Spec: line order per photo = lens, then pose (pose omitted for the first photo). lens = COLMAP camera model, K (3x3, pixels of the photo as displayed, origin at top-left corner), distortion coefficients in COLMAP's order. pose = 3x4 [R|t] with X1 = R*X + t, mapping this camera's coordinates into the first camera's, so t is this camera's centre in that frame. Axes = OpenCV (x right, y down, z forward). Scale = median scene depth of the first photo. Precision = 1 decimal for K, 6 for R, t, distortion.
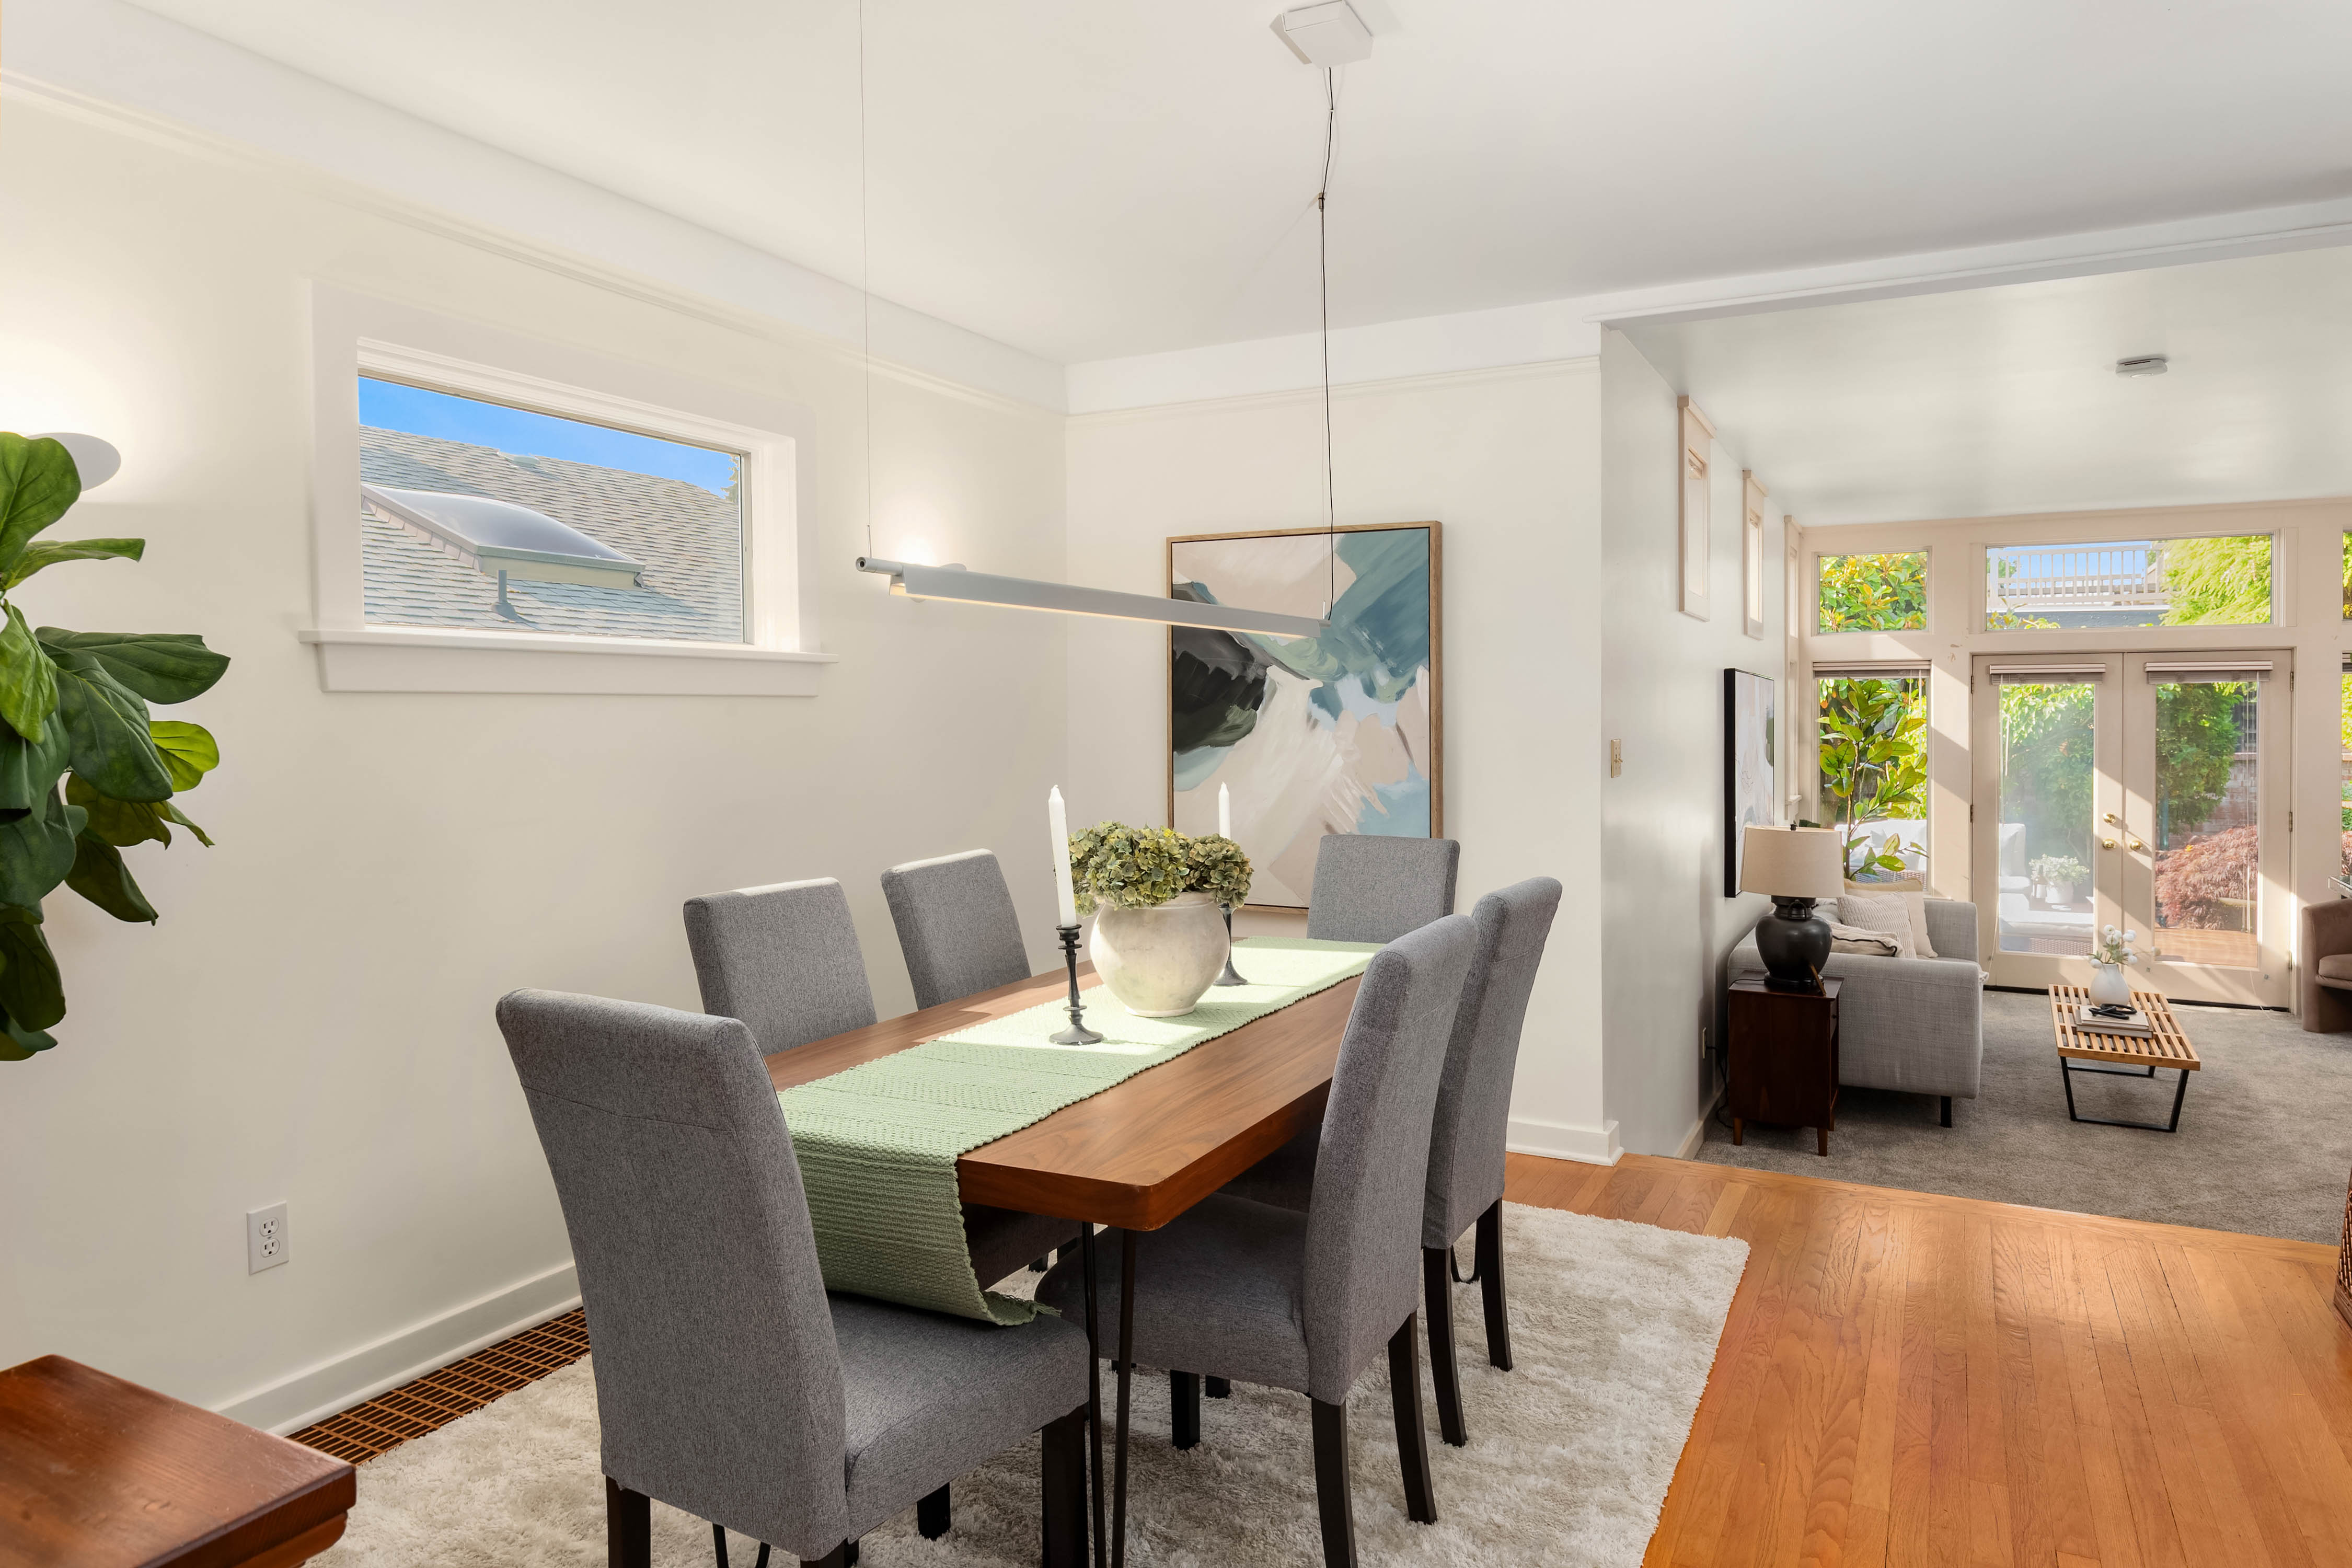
lens RADIAL K [[1504.5, 0, 1280.2], [0, 1504.5, 734.3], [0, 0, 1]] dist [0.006244, -0.001620]
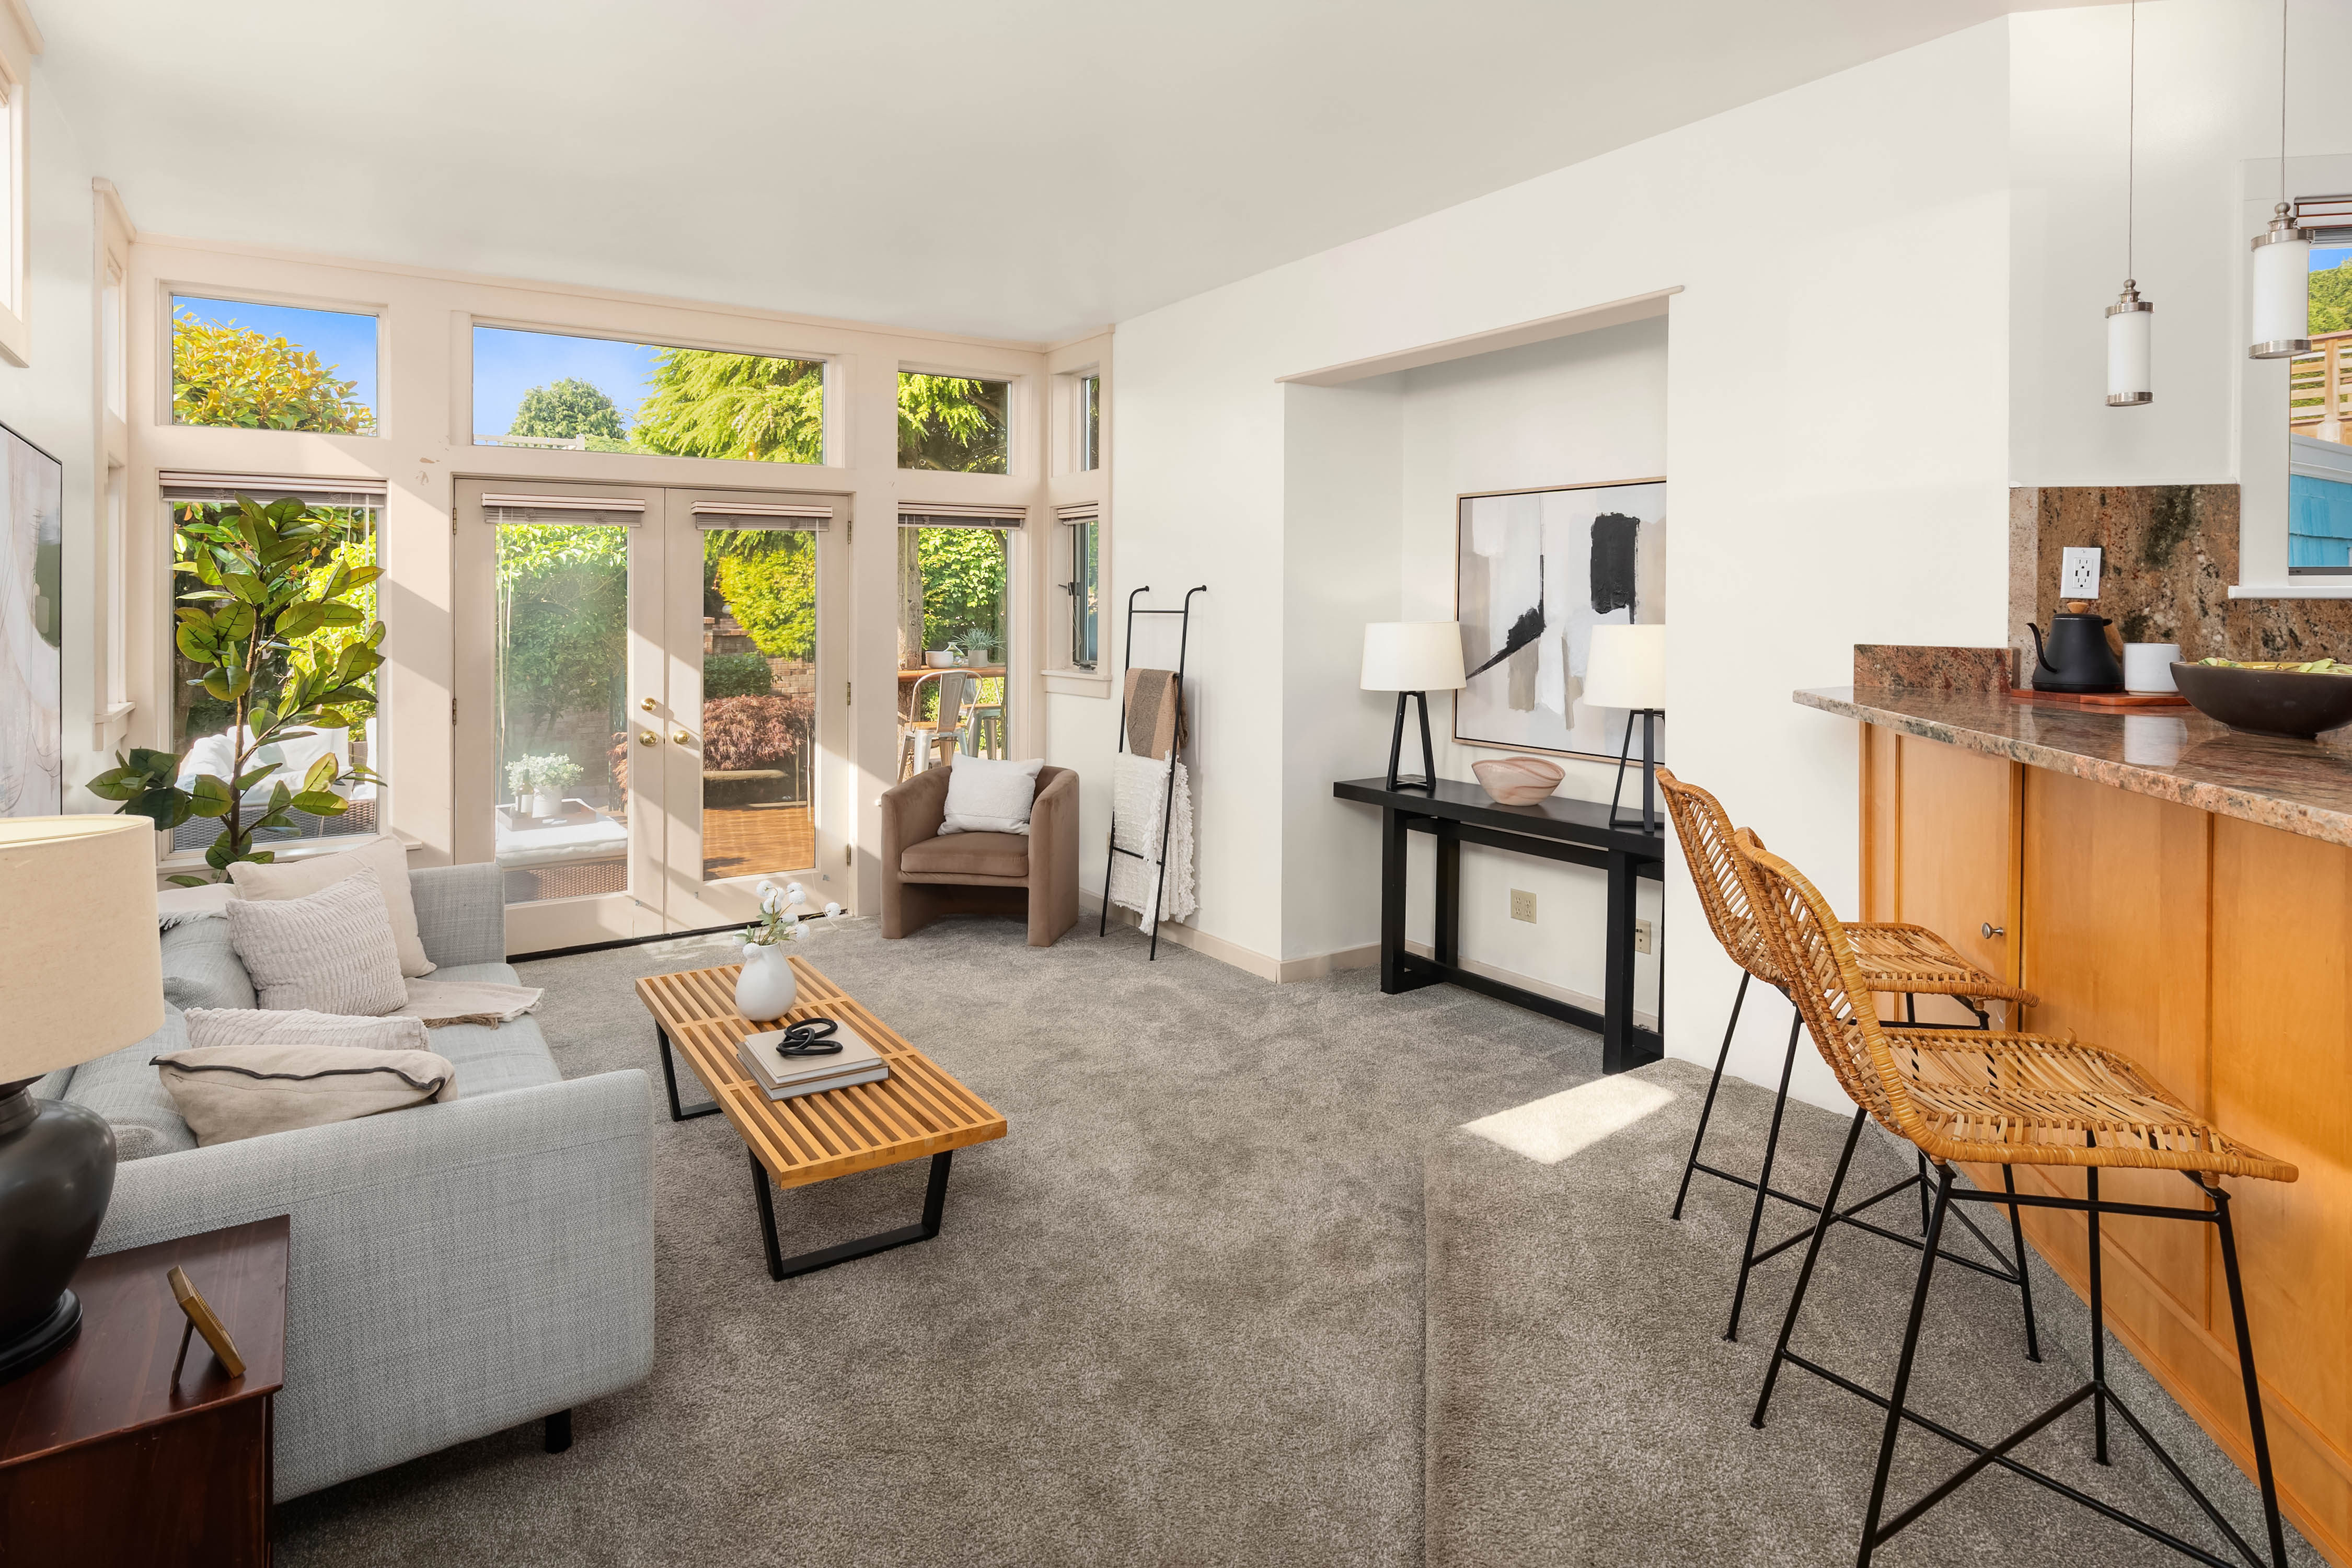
lens RADIAL K [[1232.6, 0, 1208.0], [0, 1232.6, 612.6], [0, 0, 1]] dist [0.010689, -0.001150]
pose [[0.501502, -0.006581, 0.865131, 0.152201], [0.016507, 0.999862, -0.001963, 0.015332], [-0.864999, 0.015265, 0.501542, 0.439369]]
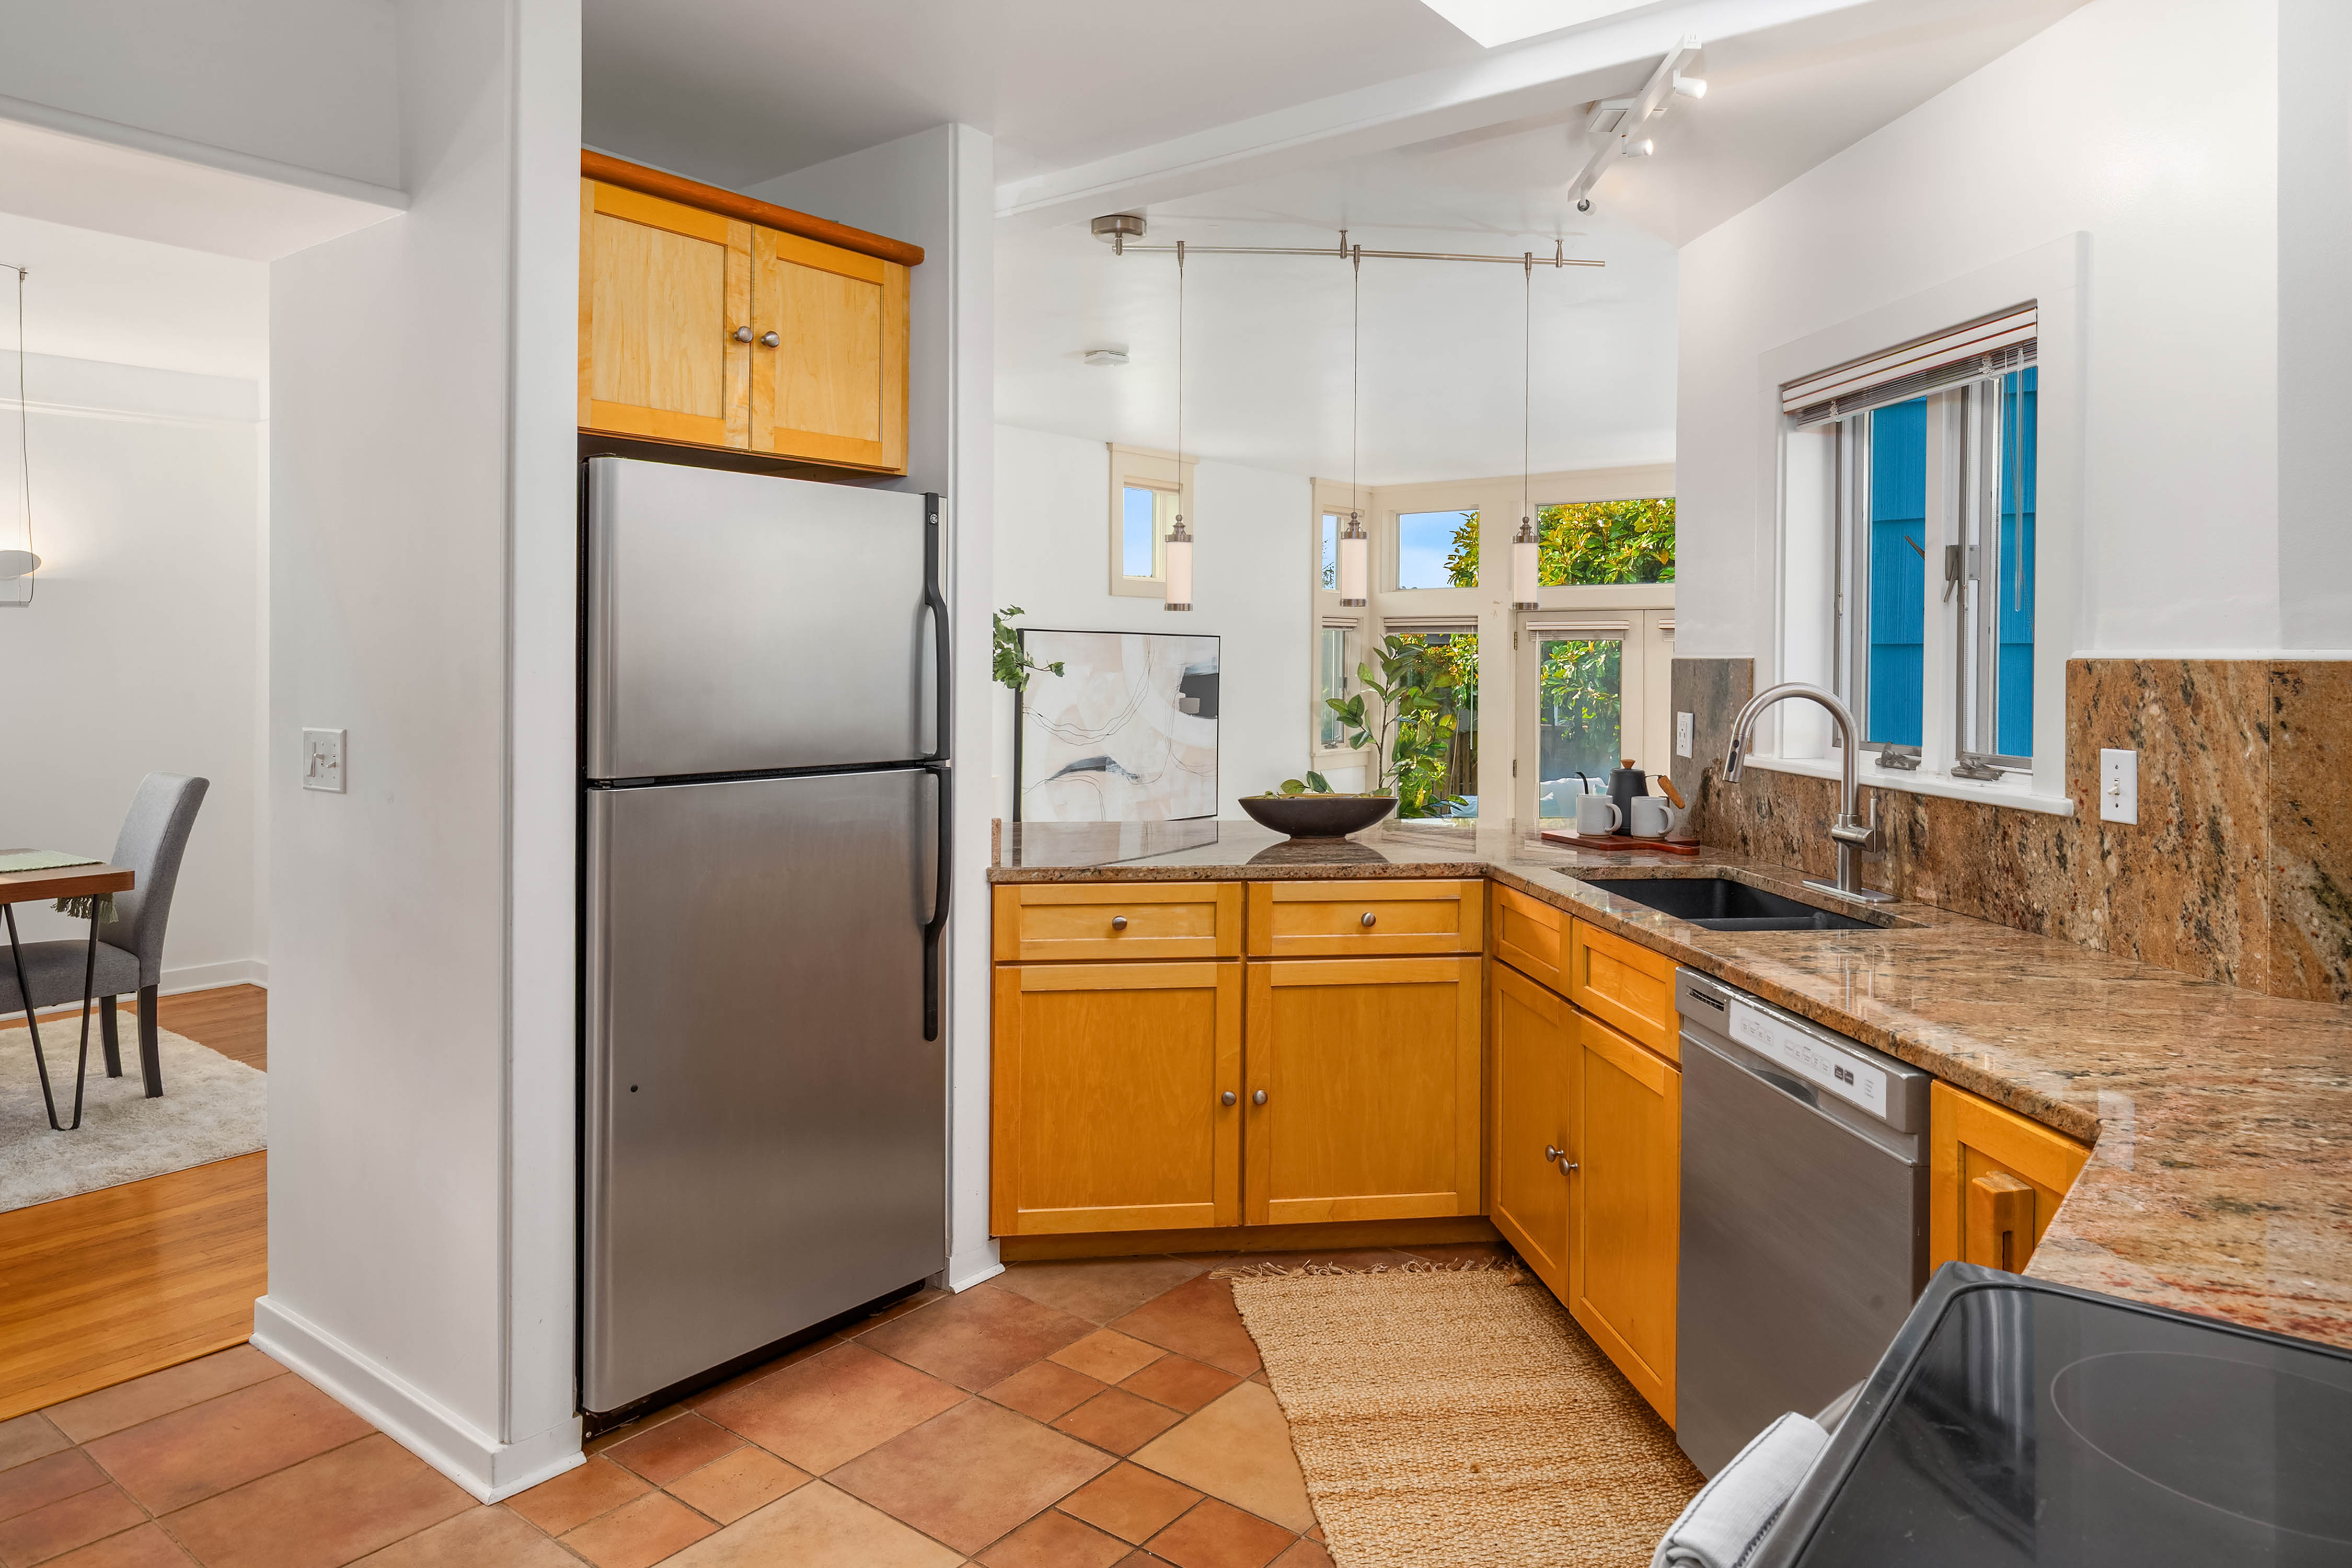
lens RADIAL K [[1504.5, 0, 1174.2], [0, 1504.5, 640.1], [0, 0, 1]] dist [0.006244, -0.001620]
pose [[0.973458, -0.003192, -0.228842, 0.479643], [-0.002667, 0.999677, -0.025286, -0.006693], [0.228848, 0.025225, 0.973135, -0.036812]]
